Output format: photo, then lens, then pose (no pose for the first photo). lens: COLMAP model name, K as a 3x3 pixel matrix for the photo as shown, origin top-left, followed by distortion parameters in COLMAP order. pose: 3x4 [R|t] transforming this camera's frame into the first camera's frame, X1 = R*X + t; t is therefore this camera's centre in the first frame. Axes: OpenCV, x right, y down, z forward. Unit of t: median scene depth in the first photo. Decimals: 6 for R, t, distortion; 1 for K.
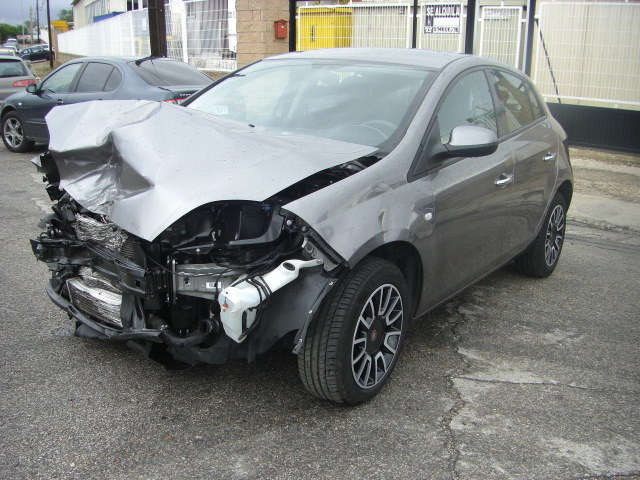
lens RADIAL K [[728.0, 0, 292.2], [0, 728.0, 269.7], [0, 0, 1]] dist [-0.179948, 0.040947]
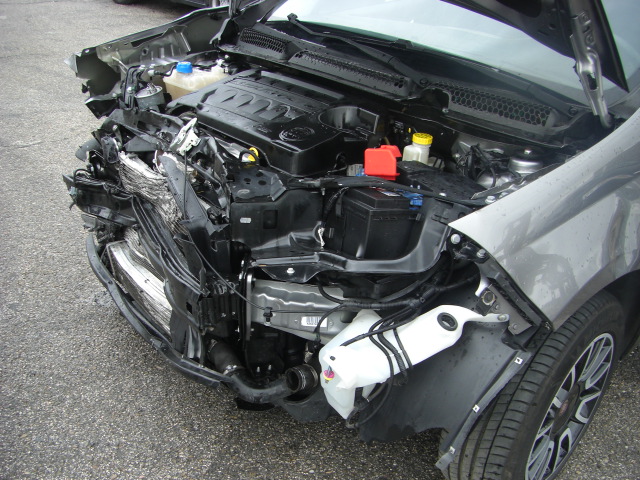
lens RADIAL K [[728.0, 0, 292.2], [0, 728.0, 269.7], [0, 0, 1]] dist [-0.179948, 0.040947]
pose [[0.983514, 0.103076, -0.148576, -0.041507], [-0.070906, 0.975661, 0.207504, -0.143716], [0.166349, -0.193548, 0.966885, 0.430510]]
